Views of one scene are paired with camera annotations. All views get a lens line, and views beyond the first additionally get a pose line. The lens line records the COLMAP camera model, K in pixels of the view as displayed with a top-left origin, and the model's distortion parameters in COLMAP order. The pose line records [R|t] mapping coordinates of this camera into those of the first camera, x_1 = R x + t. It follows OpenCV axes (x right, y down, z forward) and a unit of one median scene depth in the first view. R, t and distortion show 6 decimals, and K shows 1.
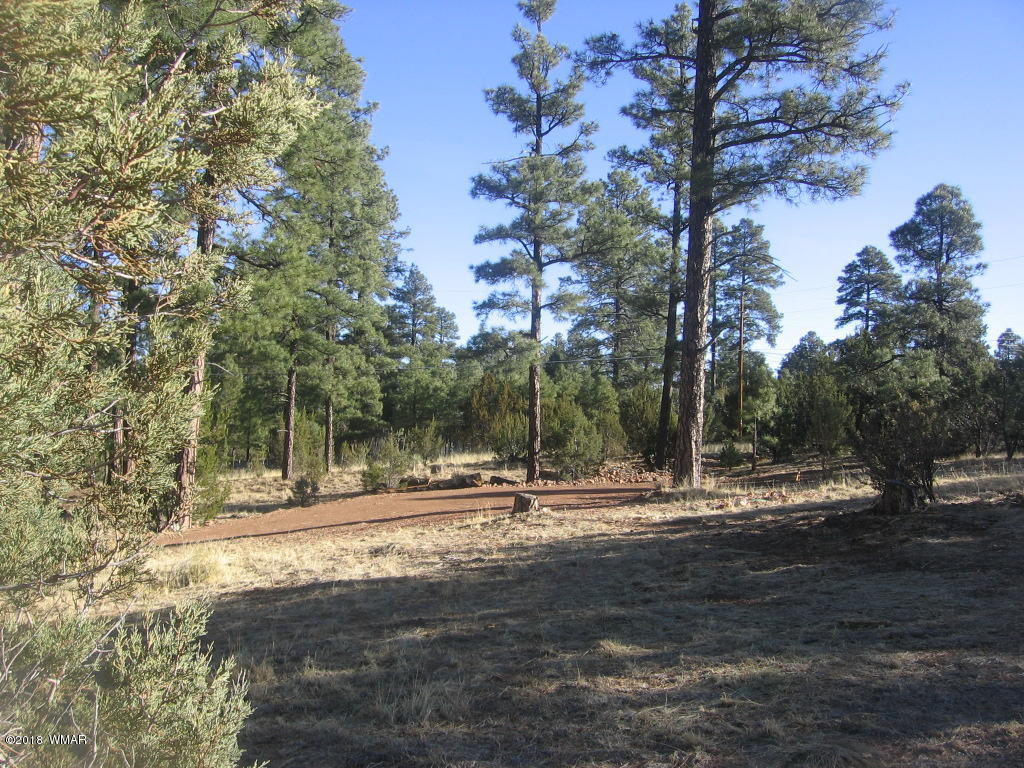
lens RADIAL K [[1108.2, 0, 512.1], [0, 1108.2, 381.8], [0, 0, 1]] dist [-0.098287, 0.000000]
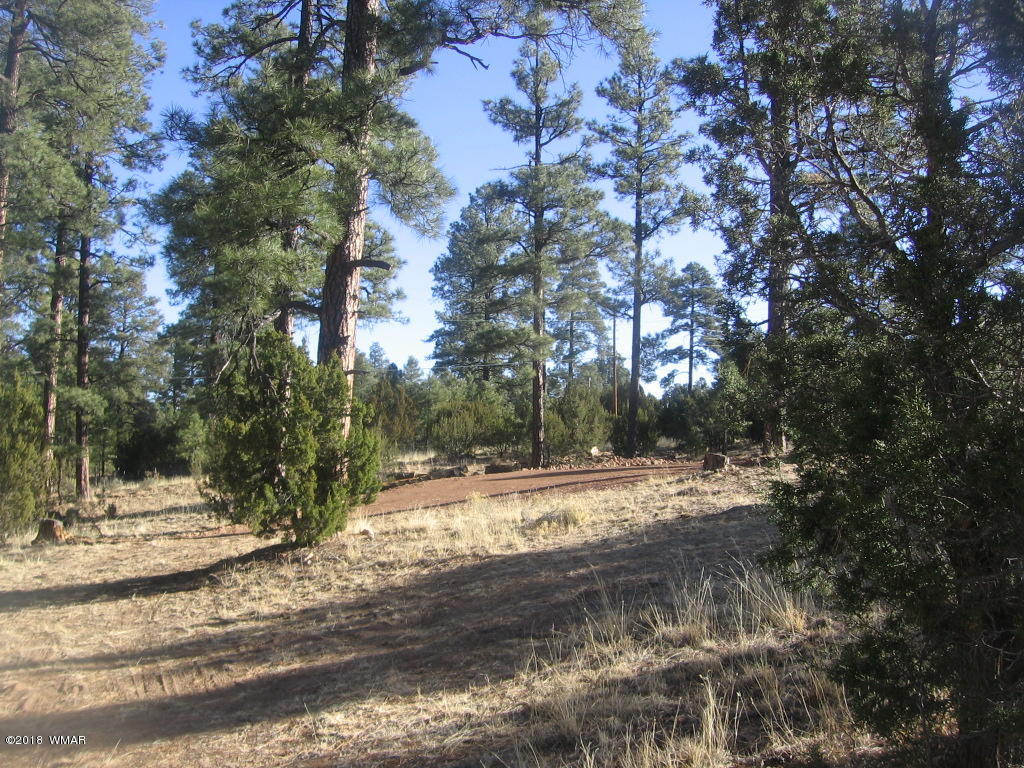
lens RADIAL K [[1108.2, 0, 511.5], [0, 1108.2, 385.8], [0, 0, 1]] dist [-0.098287, 0.000000]
pose [[0.974653, -0.007630, 0.223592, -0.239813], [0.010720, 0.999863, -0.012613, 0.022963], [-0.223465, 0.014690, 0.974601, -0.034313]]
